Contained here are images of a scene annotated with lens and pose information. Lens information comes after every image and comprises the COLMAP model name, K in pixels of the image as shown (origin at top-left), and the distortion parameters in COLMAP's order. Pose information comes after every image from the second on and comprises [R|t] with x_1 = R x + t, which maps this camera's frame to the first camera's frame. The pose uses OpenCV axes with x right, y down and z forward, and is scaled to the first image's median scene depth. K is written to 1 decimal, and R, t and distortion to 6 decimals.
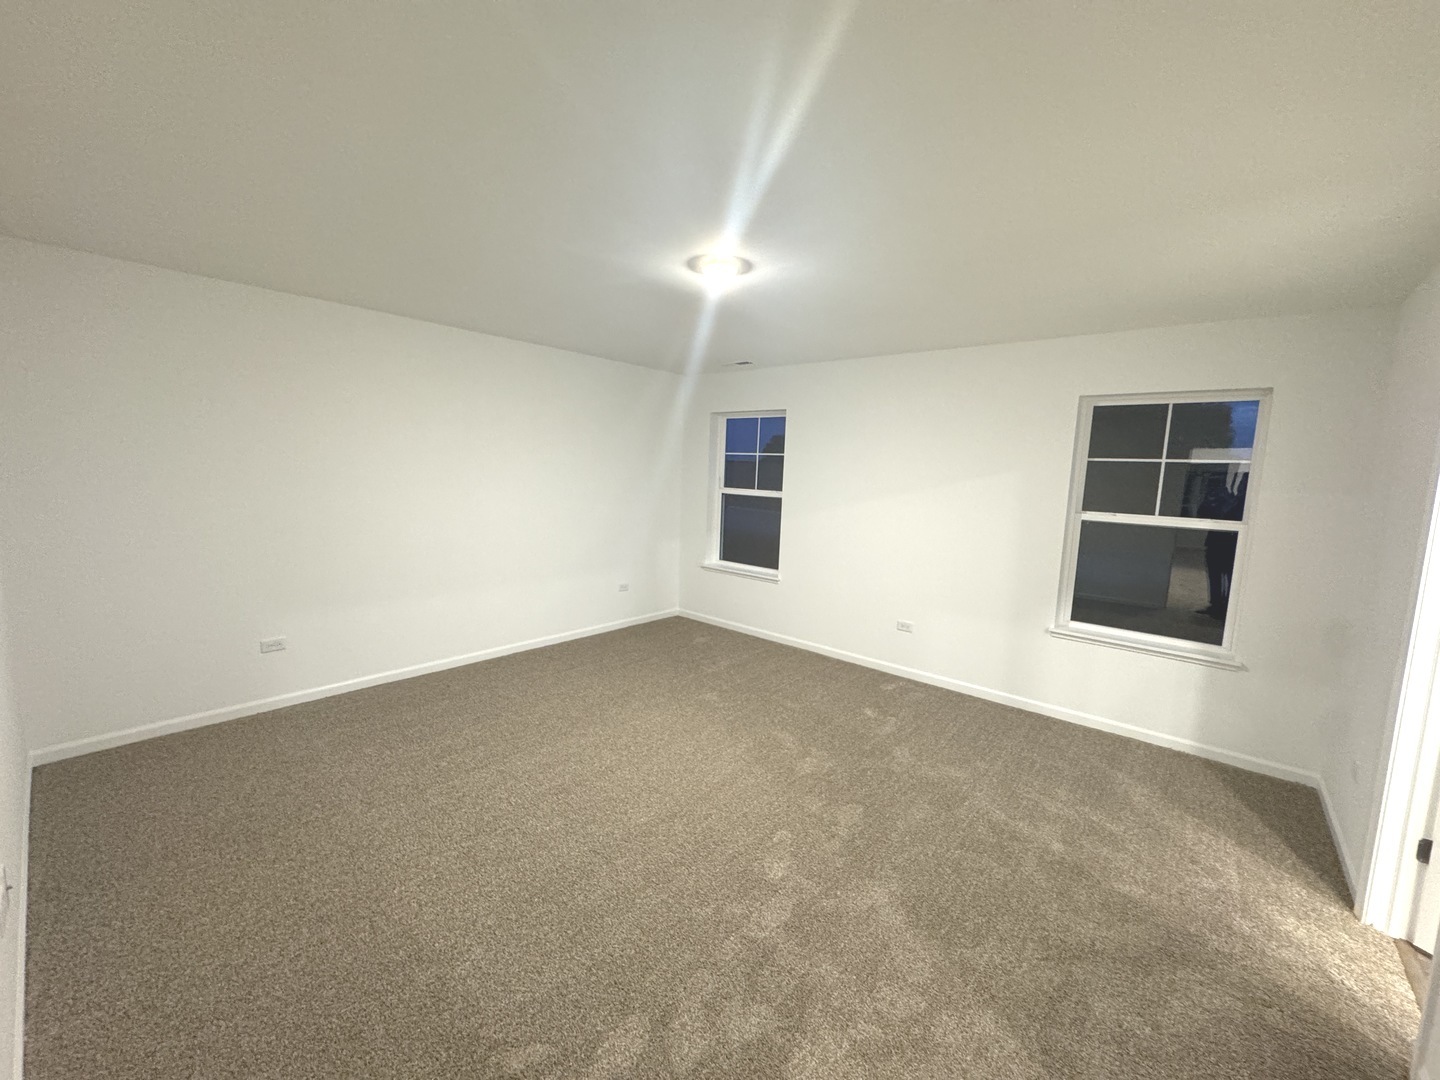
lens RADIAL K [[587.9, 0, 711.9], [0, 587.9, 537.9], [0, 0, 1]] dist [-0.000670, -0.000135]
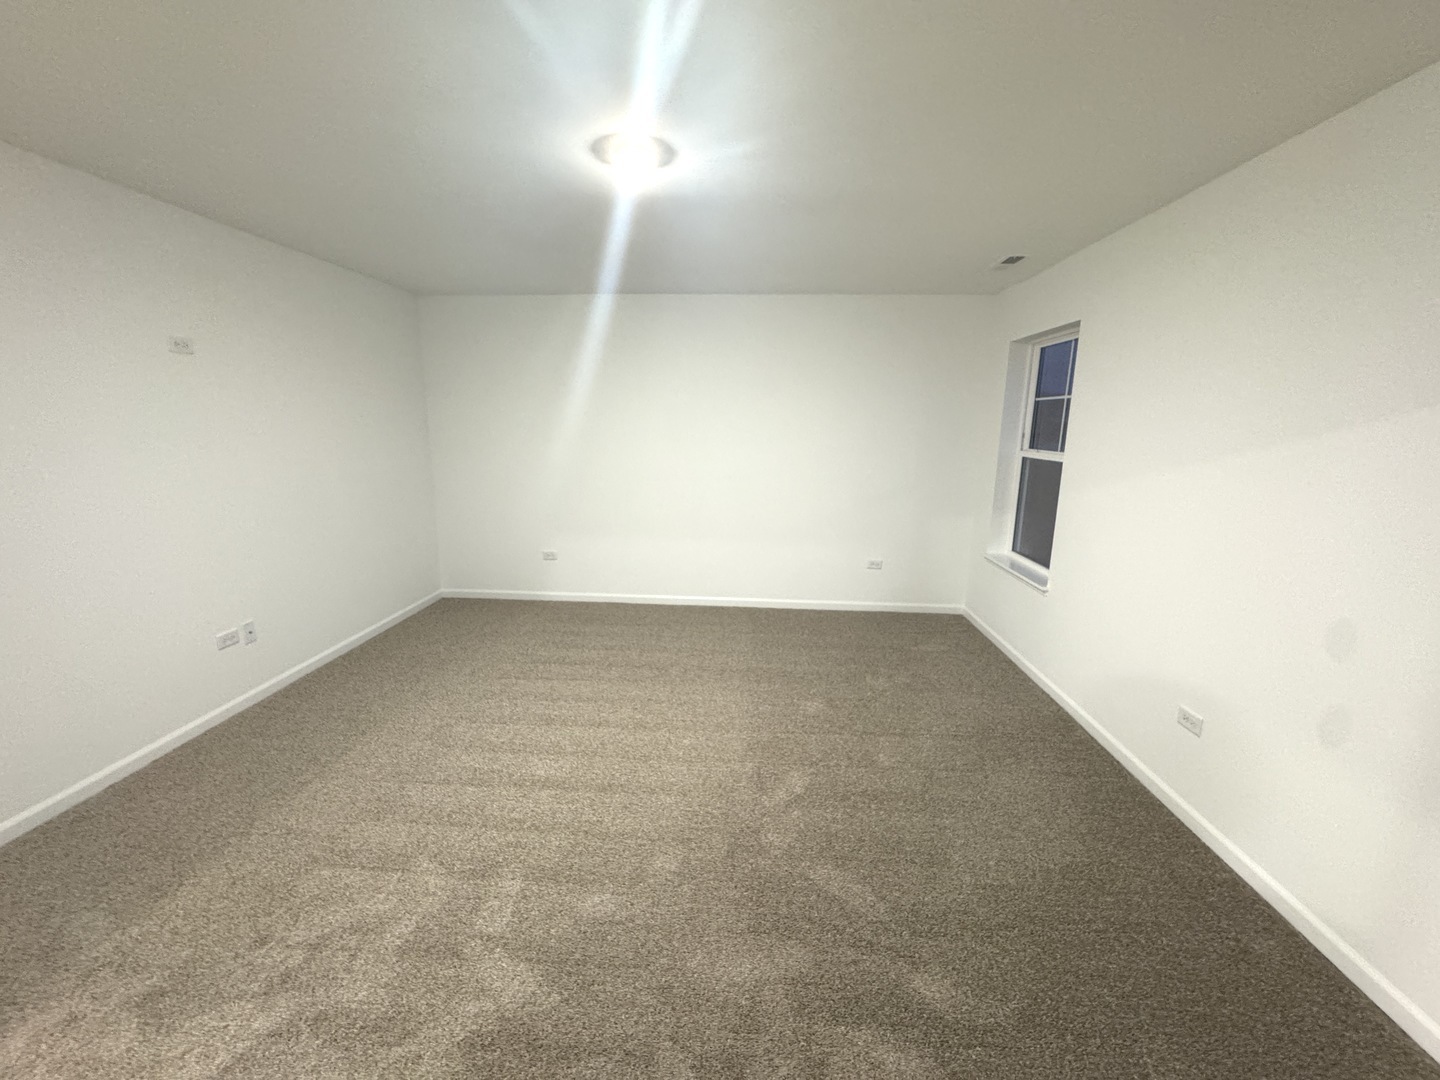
lens RADIAL K [[587.9, 0, 711.9], [0, 587.9, 537.9], [0, 0, 1]] dist [-0.000670, -0.000135]
pose [[0.601313, 0.130399, -0.788301, 0.433424], [-0.084575, 0.991438, 0.099488, -0.022614], [0.794525, 0.006847, 0.607193, 0.334539]]
